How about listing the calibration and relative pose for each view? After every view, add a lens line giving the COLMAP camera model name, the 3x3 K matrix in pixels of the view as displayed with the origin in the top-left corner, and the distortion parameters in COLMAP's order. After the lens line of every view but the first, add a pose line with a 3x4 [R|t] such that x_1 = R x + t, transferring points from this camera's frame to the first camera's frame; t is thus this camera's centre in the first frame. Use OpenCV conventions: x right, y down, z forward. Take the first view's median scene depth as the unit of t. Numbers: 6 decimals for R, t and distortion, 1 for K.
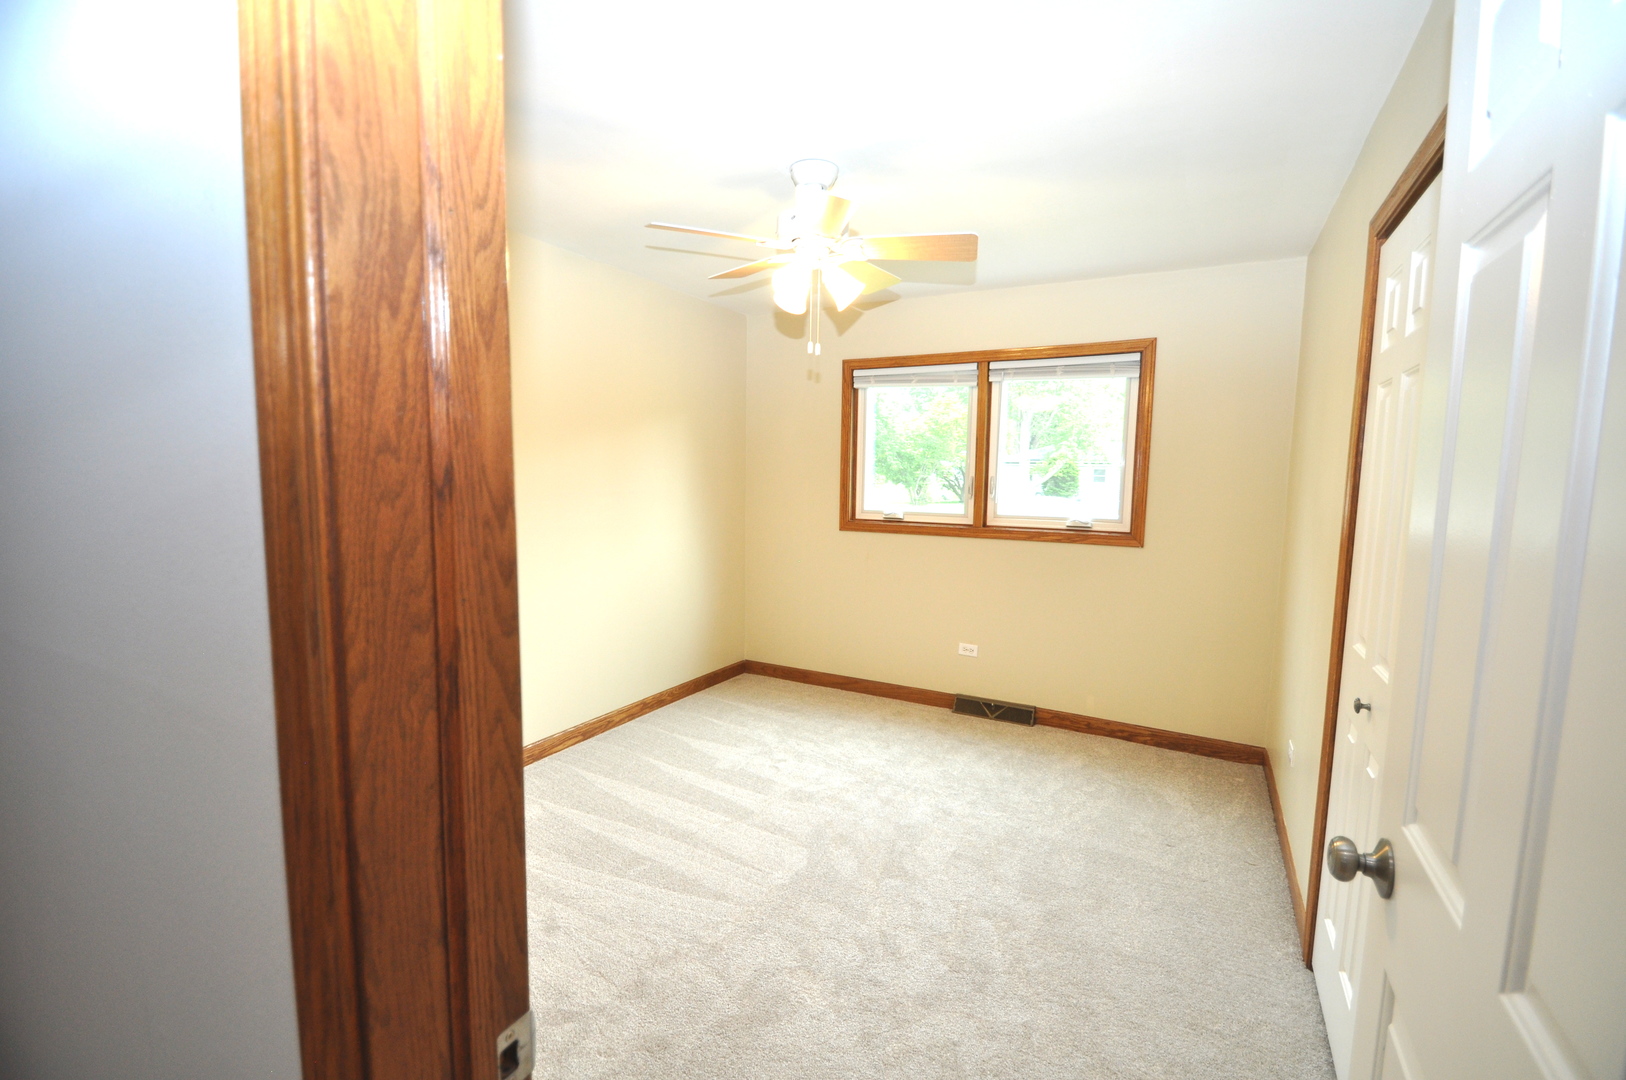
lens RADIAL K [[711.6, 0, 822.3], [0, 711.6, 531.2], [0, 0, 1]] dist [0.002356, -0.011473]
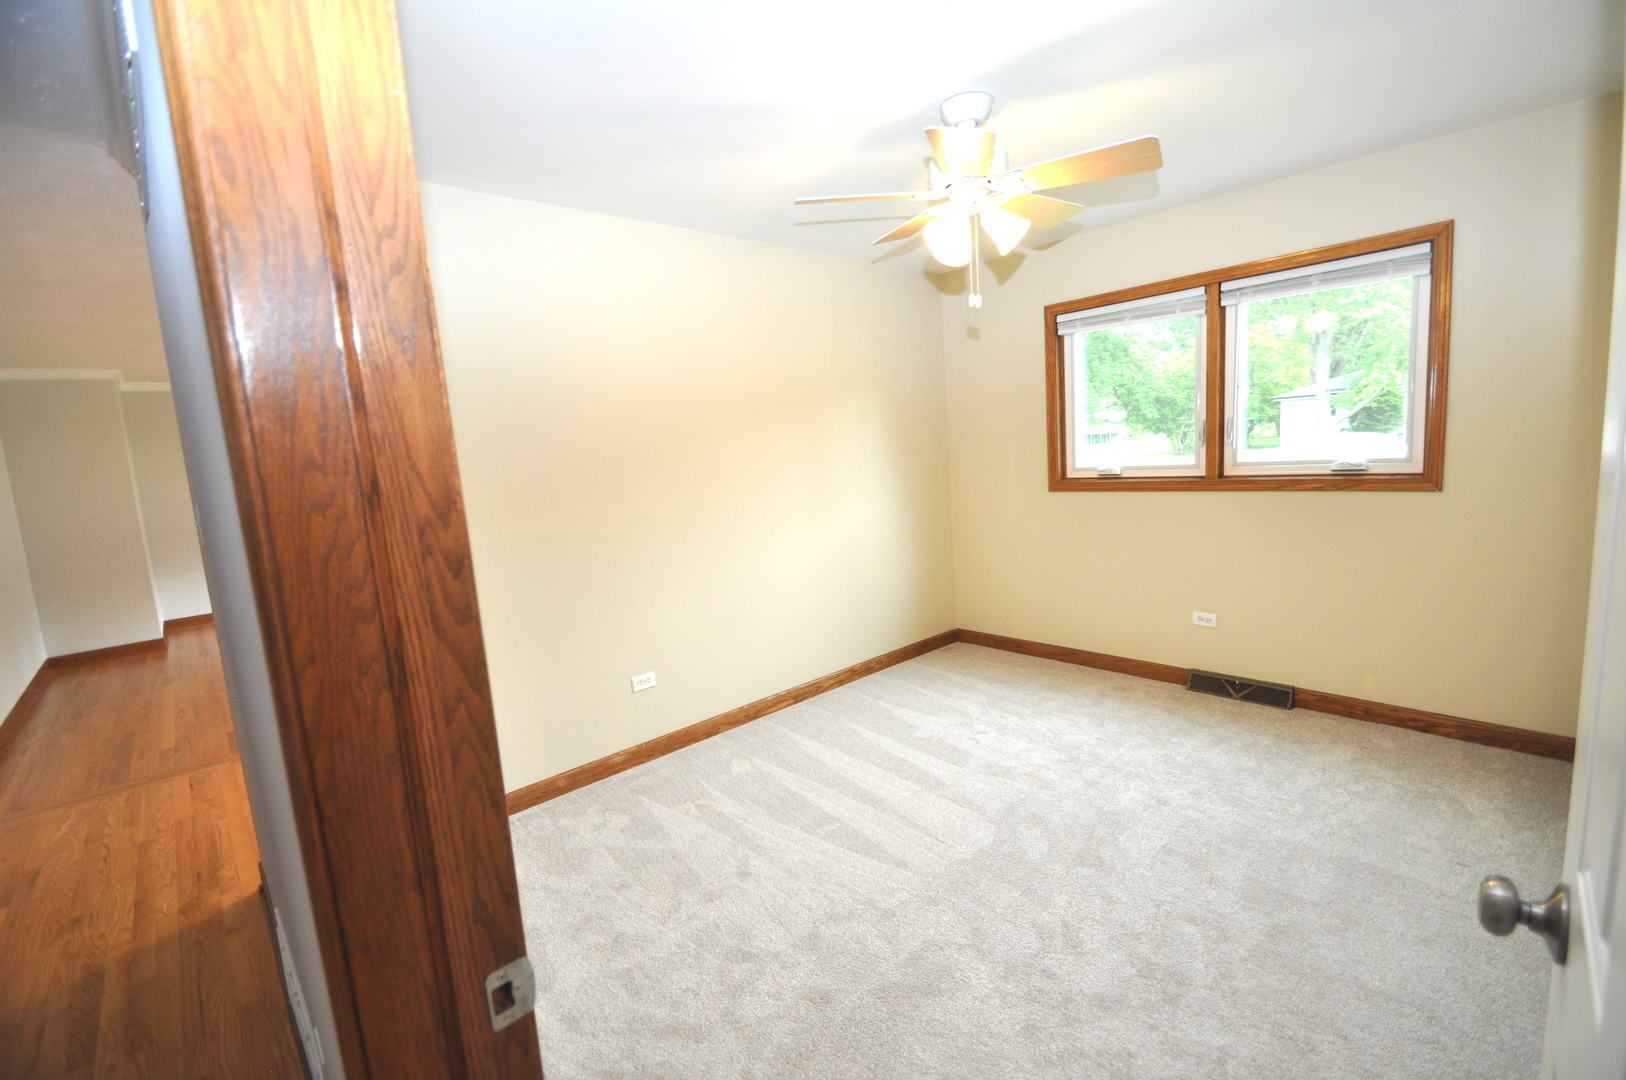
lens RADIAL K [[711.6, 0, 808.7], [0, 711.6, 534.5], [0, 0, 1]] dist [0.002356, -0.011473]
pose [[0.938252, -0.039356, -0.343708, 0.095858], [0.056698, 0.997568, 0.040548, -0.001197], [0.341276, -0.057531, 0.938201, 0.033484]]
